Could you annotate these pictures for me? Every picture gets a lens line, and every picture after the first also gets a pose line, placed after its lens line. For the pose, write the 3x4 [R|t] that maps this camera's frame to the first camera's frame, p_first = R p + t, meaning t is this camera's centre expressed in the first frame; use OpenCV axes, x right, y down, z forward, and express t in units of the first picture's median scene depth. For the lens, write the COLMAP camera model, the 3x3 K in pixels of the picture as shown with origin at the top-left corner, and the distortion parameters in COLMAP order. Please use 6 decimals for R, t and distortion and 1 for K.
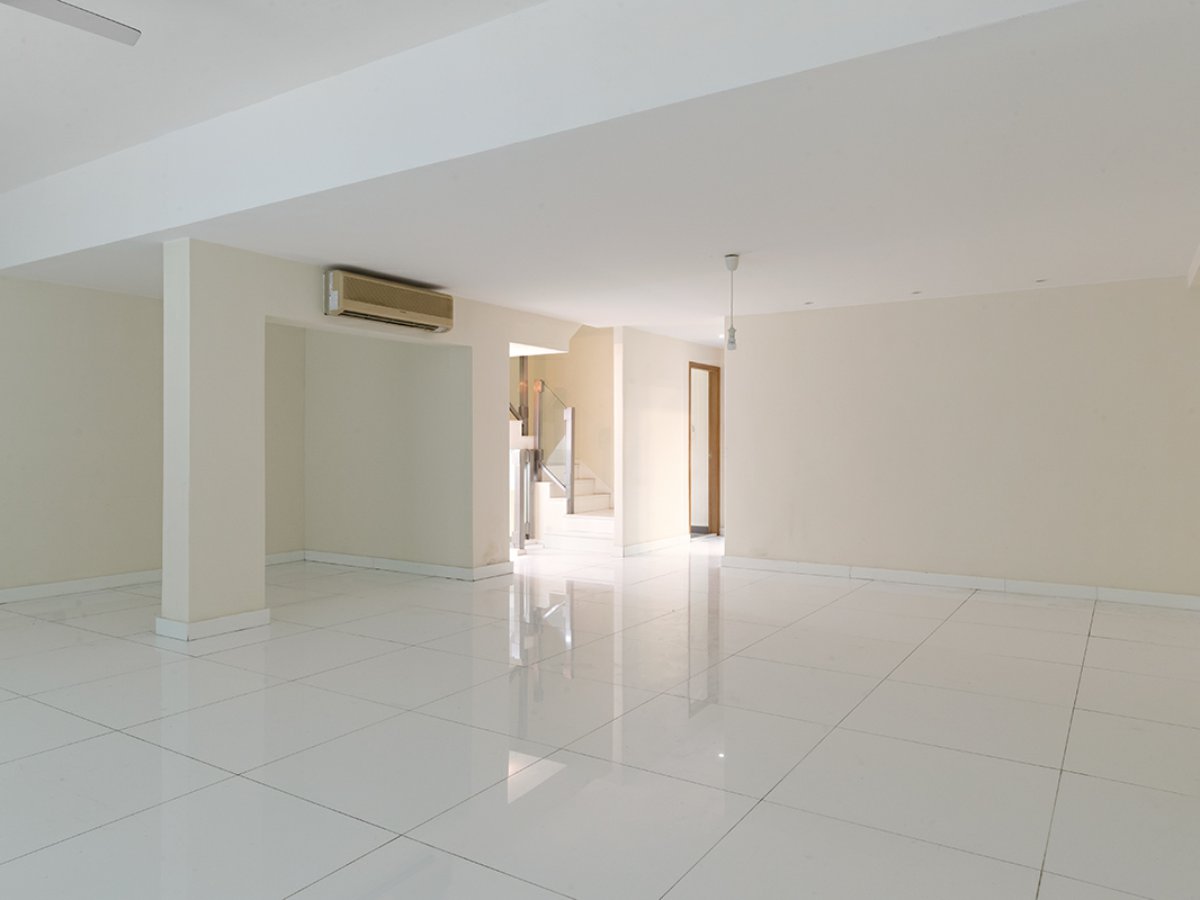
lens RADIAL K [[820.5, 0, 600.0], [0, 820.5, 450.0], [0, 0, 1]] dist [-0.000339, 0.000753]
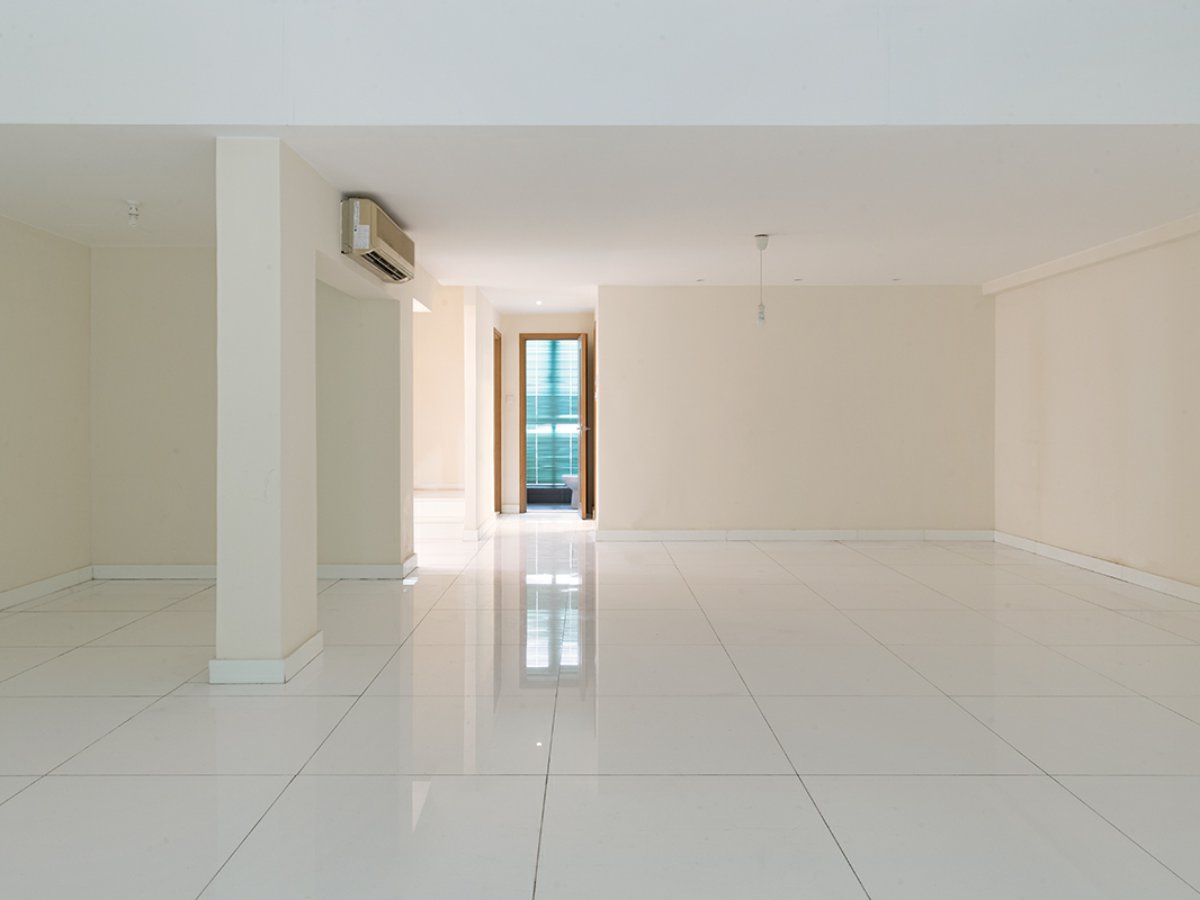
lens RADIAL K [[904.1, 0, 598.9], [0, 904.1, 413.7], [0, 0, 1]] dist [0.001279, -0.000549]
pose [[0.839202, -0.002245, 0.543815, -0.511210], [0.007914, 0.999936, -0.008086, -0.000697], [-0.543763, 0.011090, 0.839166, 0.114437]]
